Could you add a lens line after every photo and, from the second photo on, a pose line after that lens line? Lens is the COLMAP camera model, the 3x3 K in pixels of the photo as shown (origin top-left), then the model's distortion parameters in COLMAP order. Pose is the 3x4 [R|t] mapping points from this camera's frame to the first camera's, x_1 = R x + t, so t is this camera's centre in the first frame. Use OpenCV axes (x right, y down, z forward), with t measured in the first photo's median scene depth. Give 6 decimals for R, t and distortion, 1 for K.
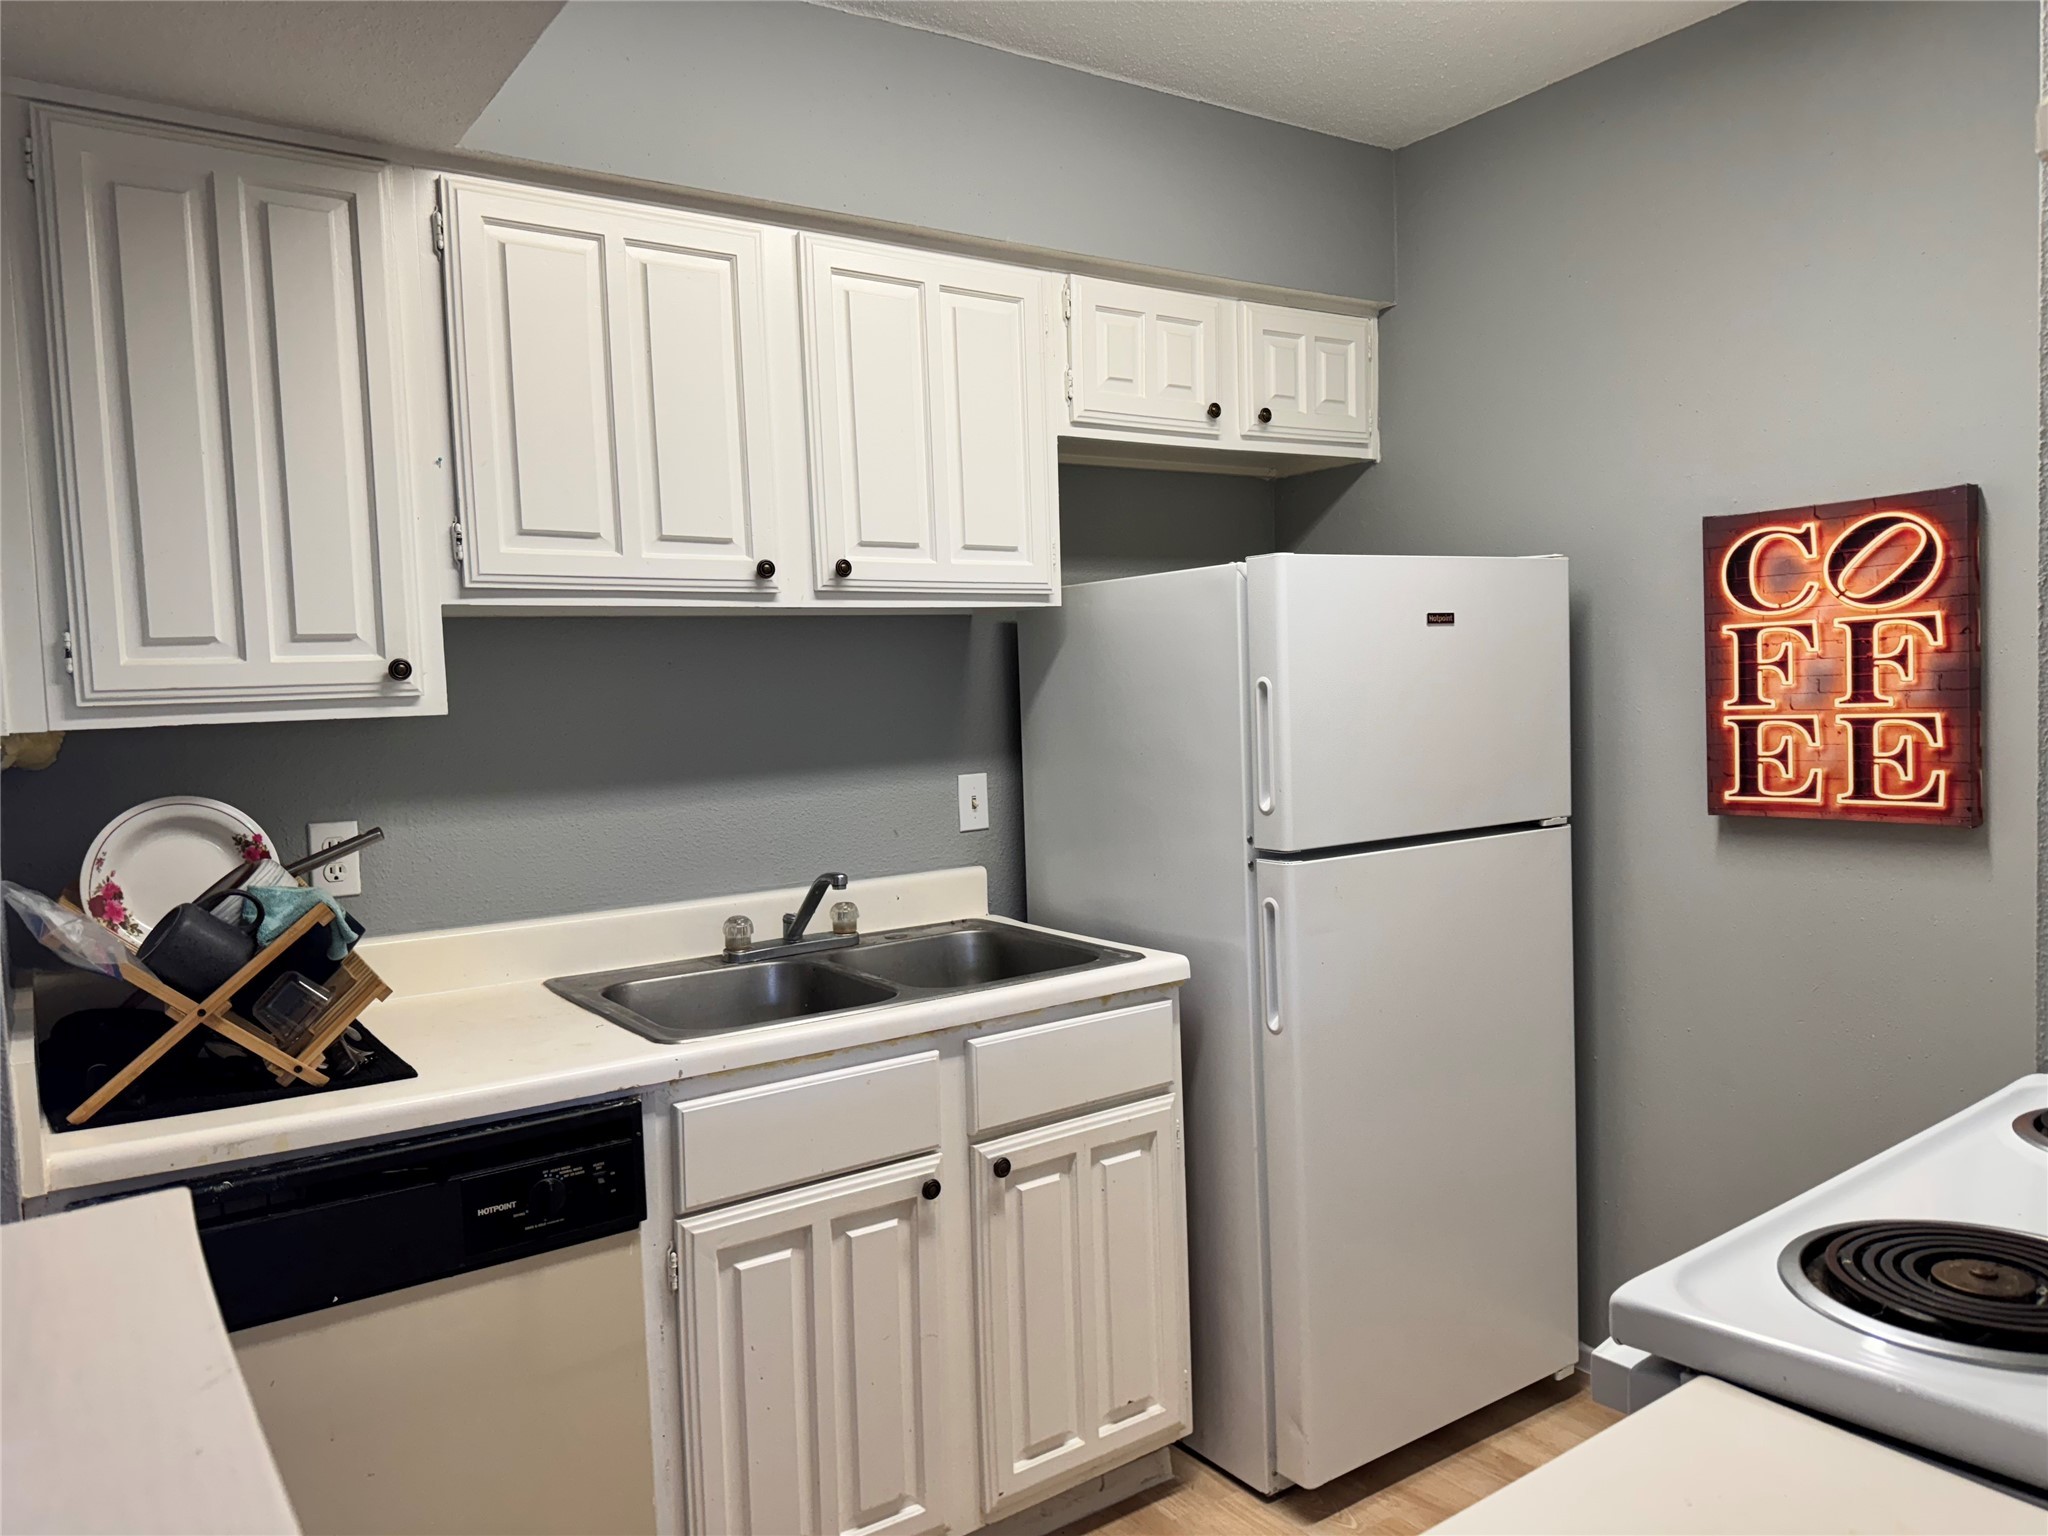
lens RADIAL K [[1450.3, 0, 1028.0], [0, 1450.3, 772.2], [0, 0, 1]] dist [0.083905, -0.107314]
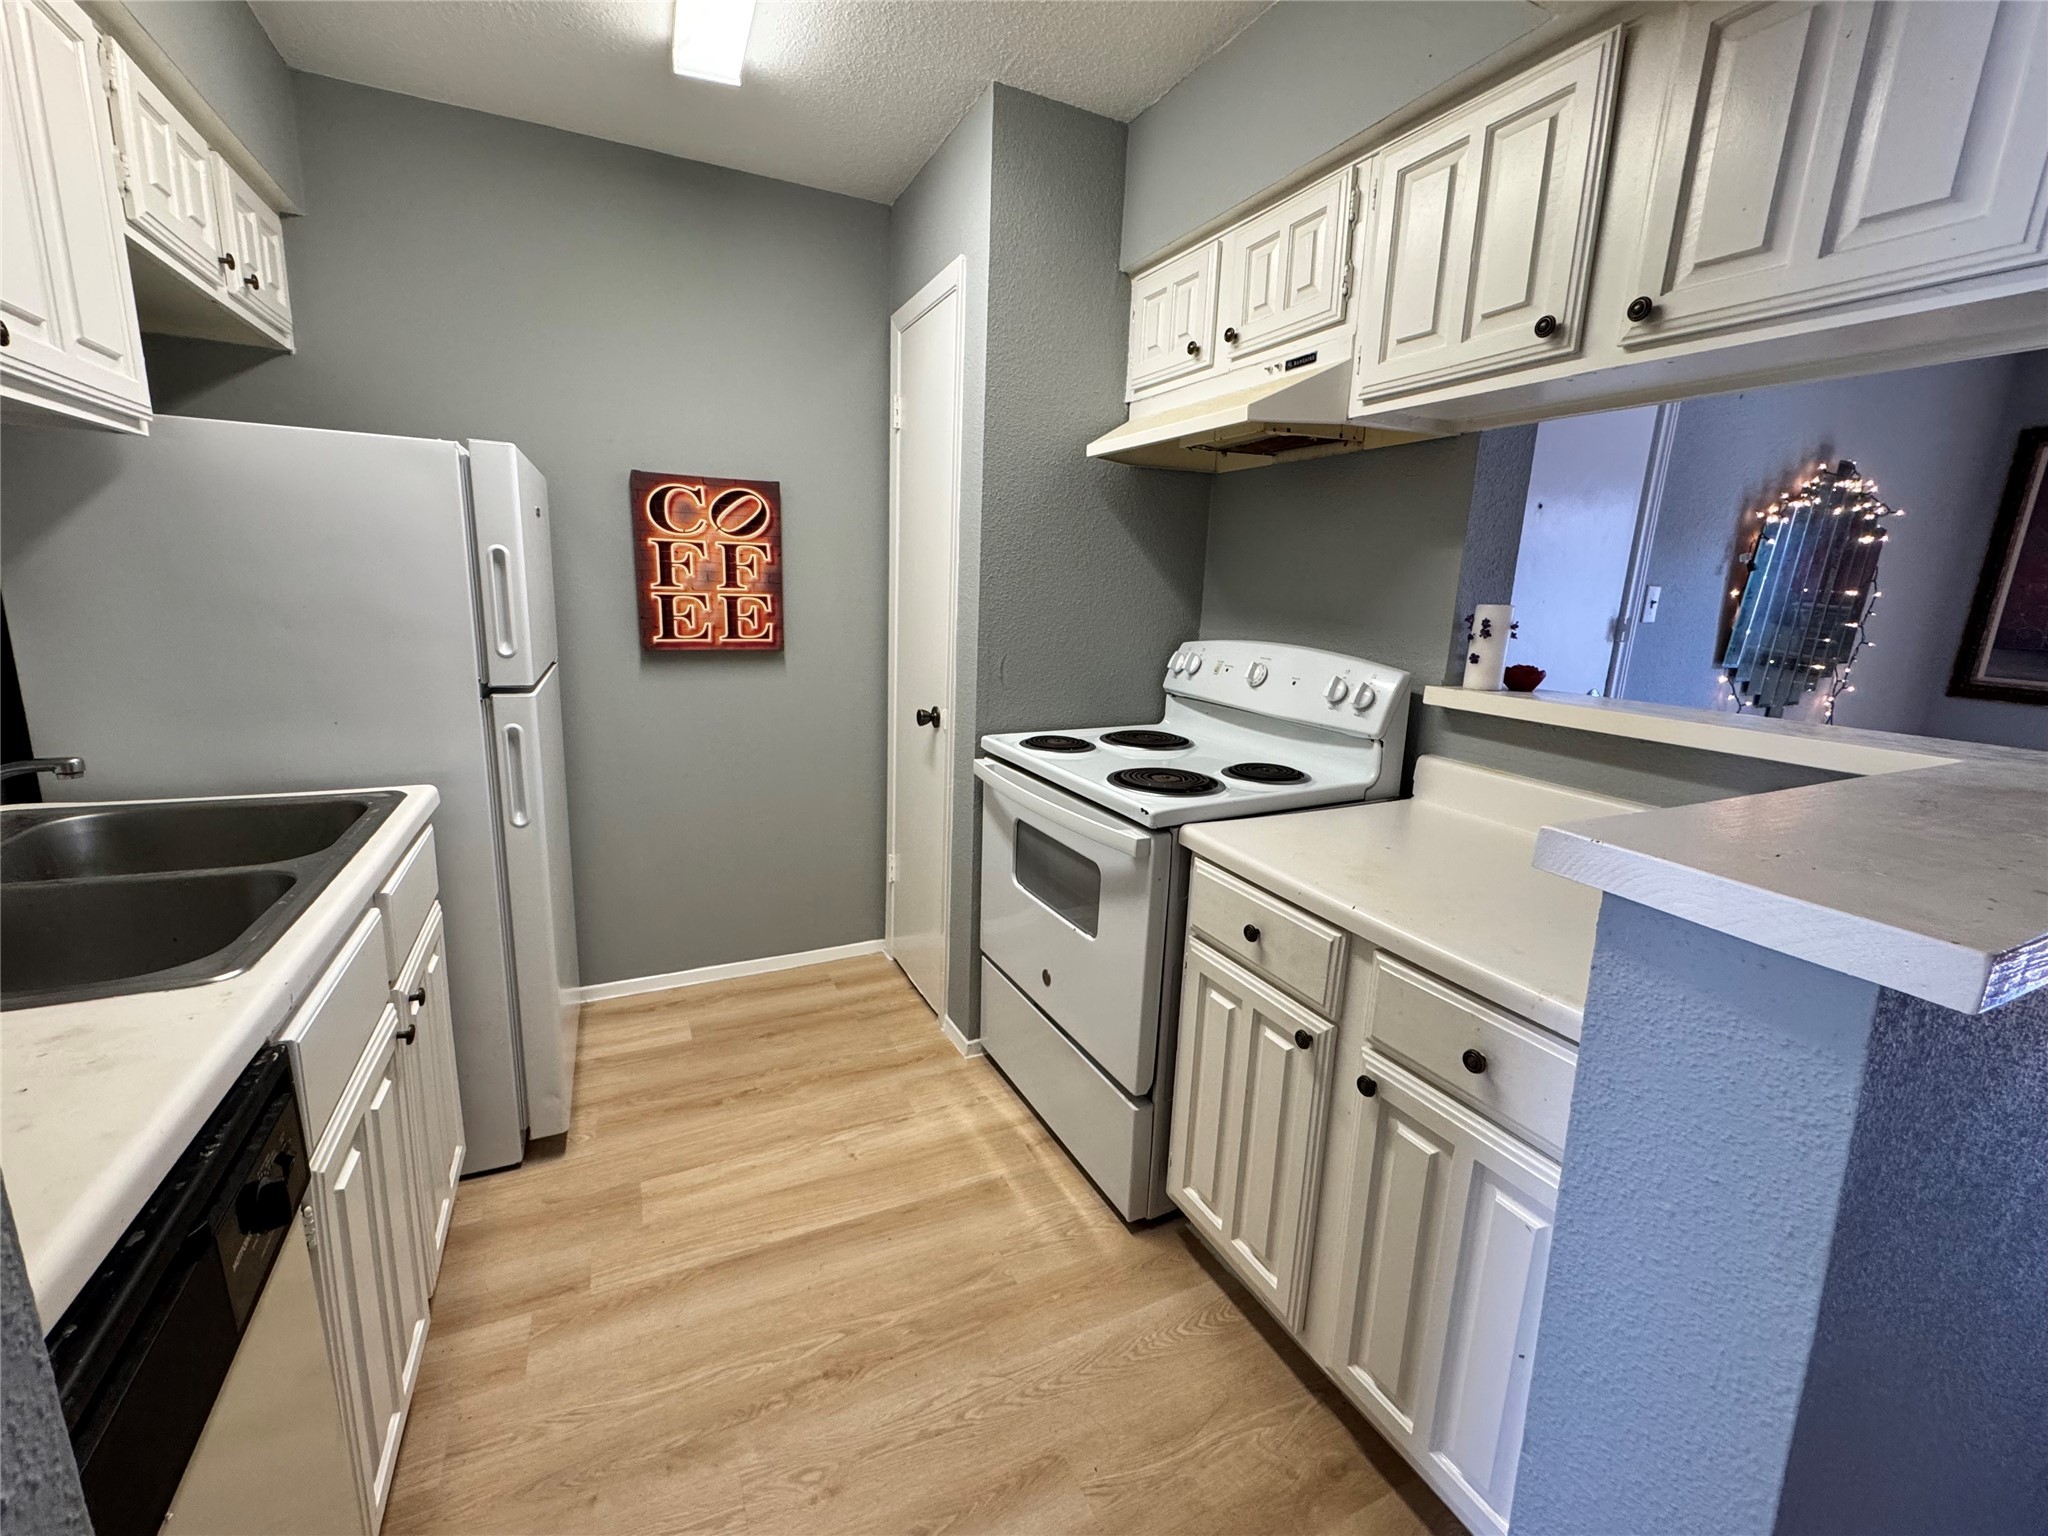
lens RADIAL K [[856.8, 0, 1024.0], [0, 856.8, 768.0], [0, 0, 1]] dist [-0.000238, -0.000056]
pose [[0.154546, -0.161032, 0.974774, -0.510443], [0.016203, 0.986908, 0.160468, 0.011900], [-0.987853, -0.009005, 0.155132, 0.447458]]
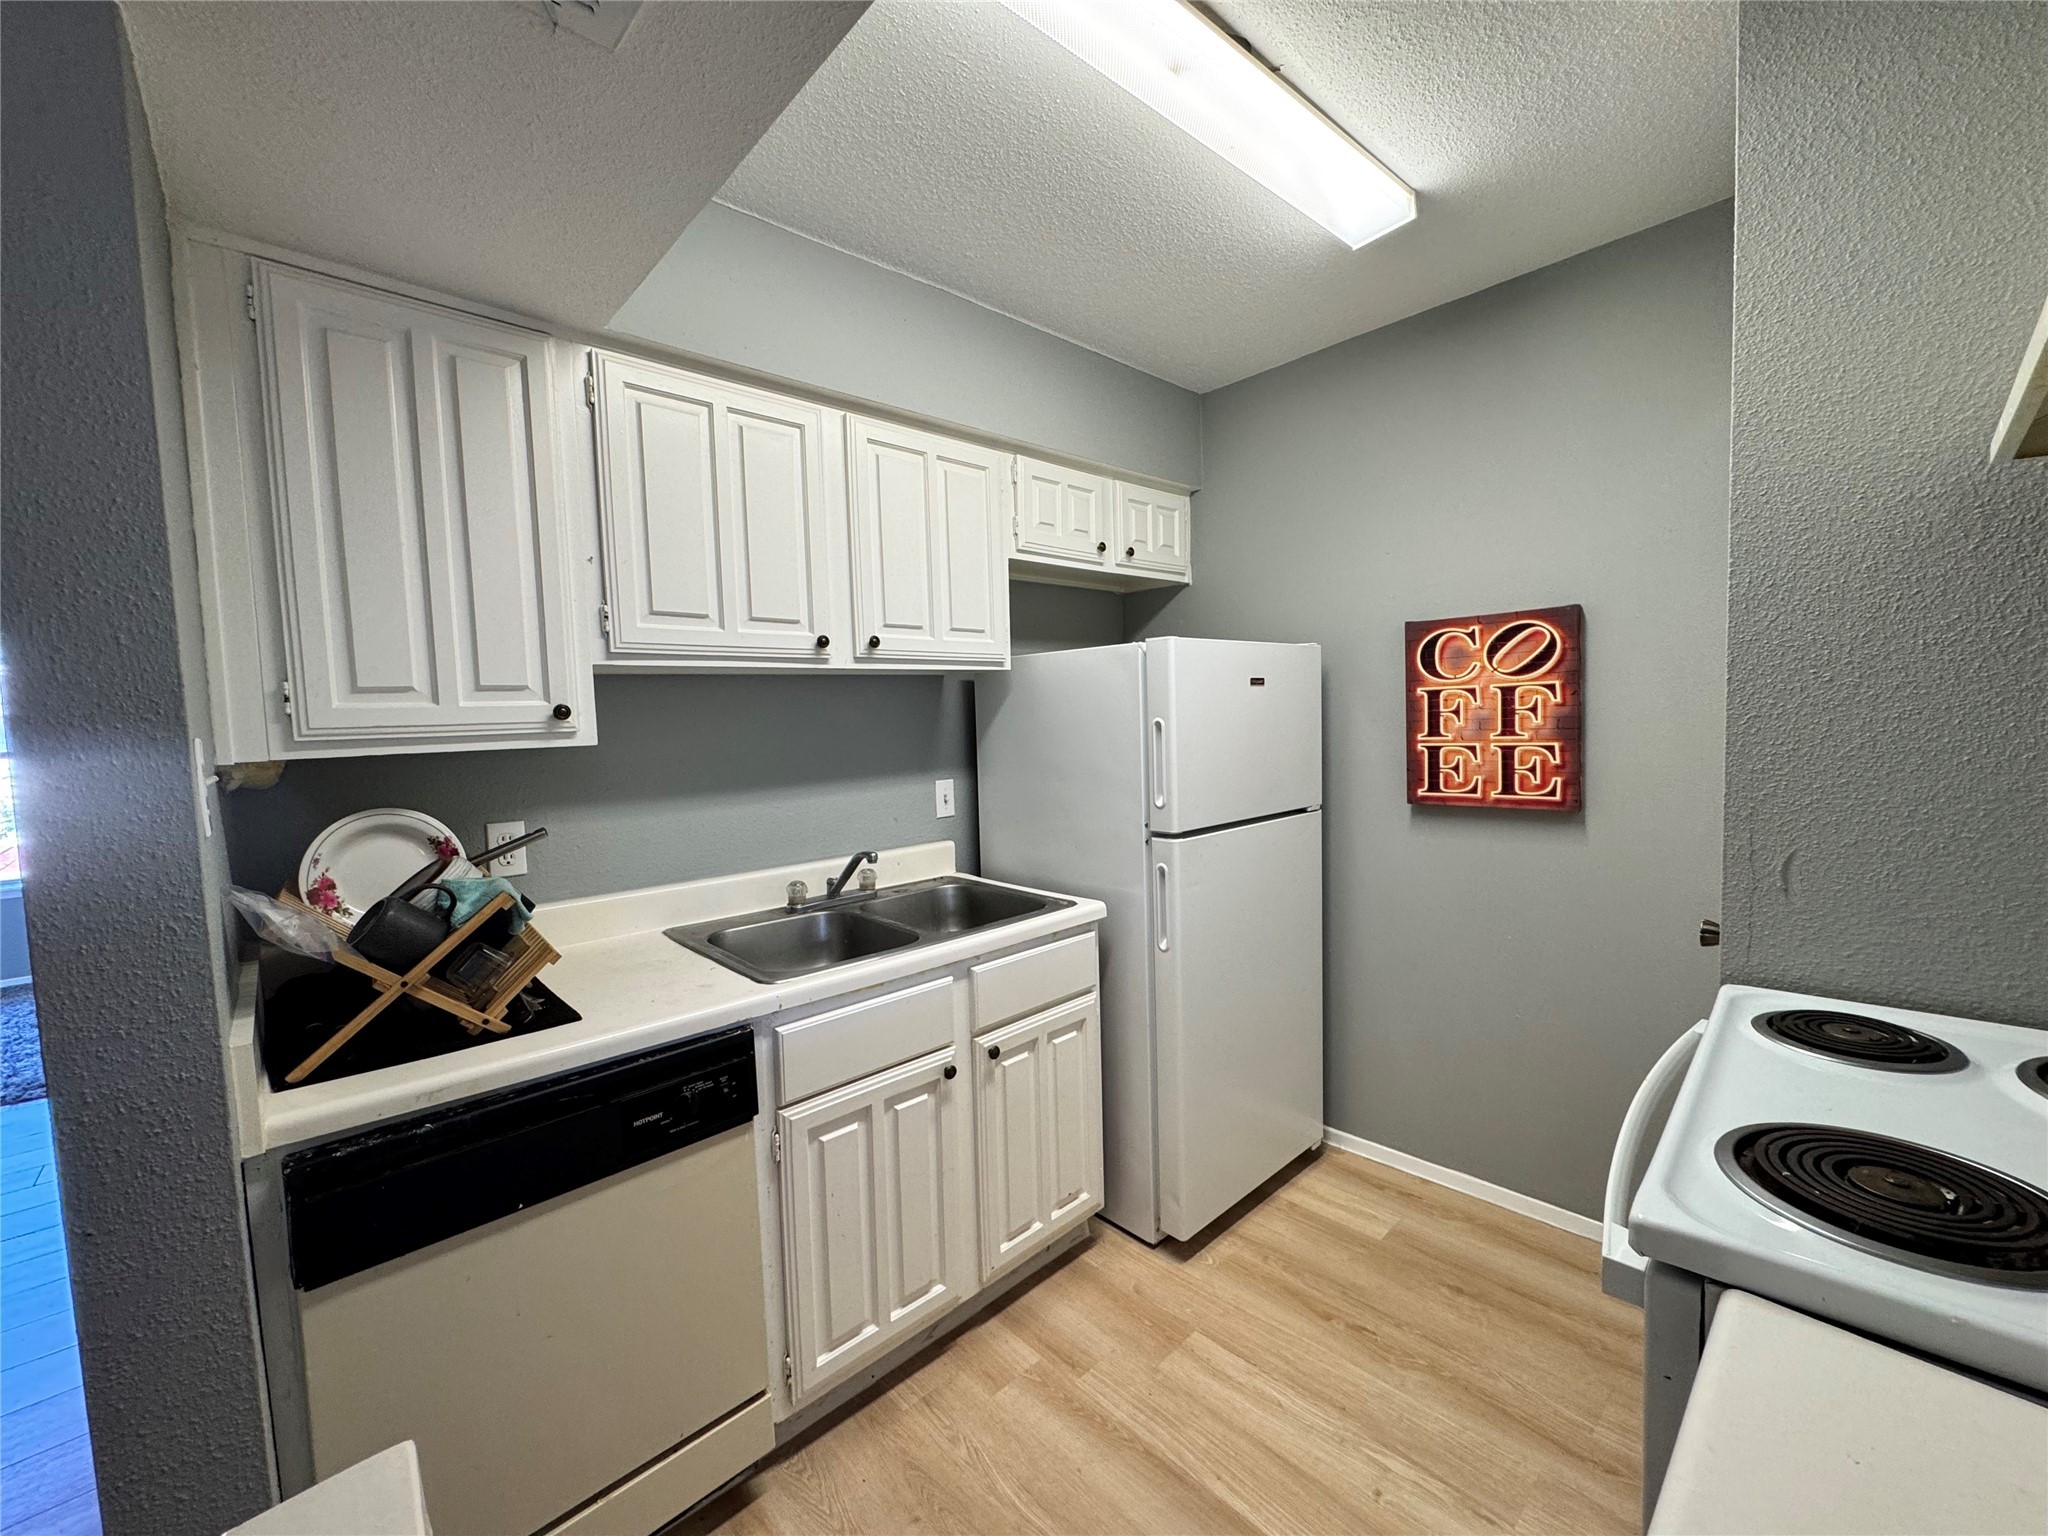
lens RADIAL K [[822.5, 0, 1022.9], [0, 822.5, 766.6], [0, 0, 1]] dist [-0.000394, 0.000022]
pose [[0.989893, -0.004570, 0.141739, -0.100695], [0.004724, 0.999989, -0.000749, -0.015131], [-0.141734, 0.001411, 0.989904, 0.168783]]
